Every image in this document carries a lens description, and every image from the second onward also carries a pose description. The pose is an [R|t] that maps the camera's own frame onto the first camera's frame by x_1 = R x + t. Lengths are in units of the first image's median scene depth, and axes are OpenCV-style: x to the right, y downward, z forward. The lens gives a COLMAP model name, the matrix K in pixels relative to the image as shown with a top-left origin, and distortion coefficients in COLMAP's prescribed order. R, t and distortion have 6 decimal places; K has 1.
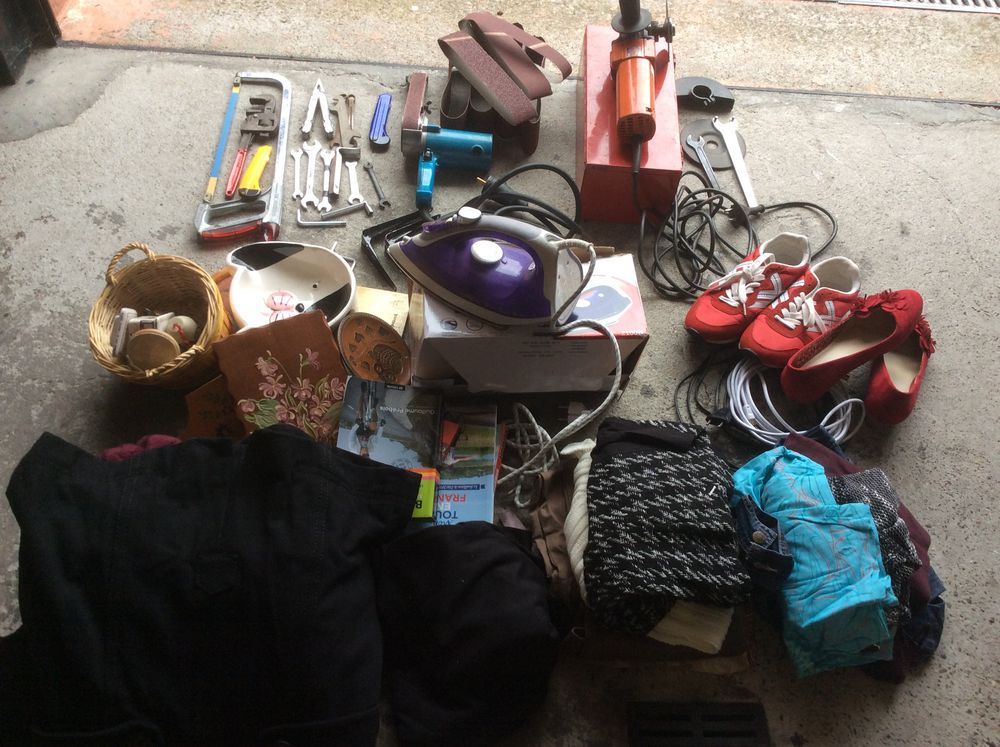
lens RADIAL K [[866.9, 0, 500.0], [0, 866.9, 373.5], [0, 0, 1]] dist [0.132525, -0.232867]
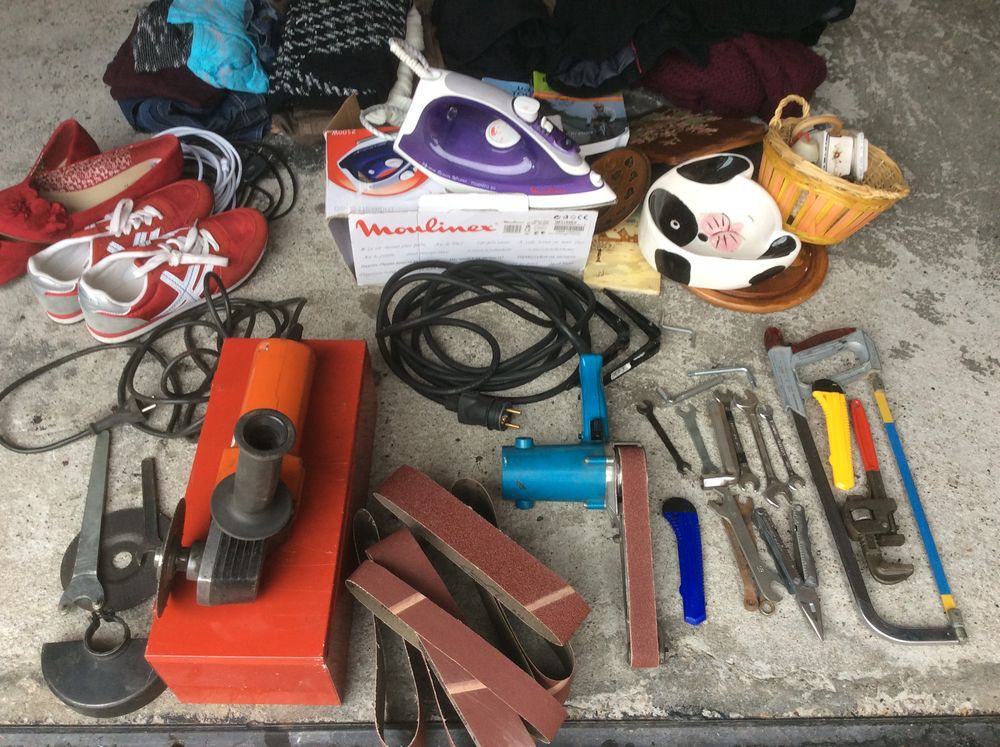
lens RADIAL K [[866.9, 0, 500.0], [0, 866.9, 373.5], [0, 0, 1]] dist [0.132525, -0.232867]
pose [[-0.995670, -0.017697, -0.091262, 0.059486], [-0.077816, -0.378420, 0.922357, -0.939946], [-0.050859, 0.925465, 0.375404, 0.794995]]
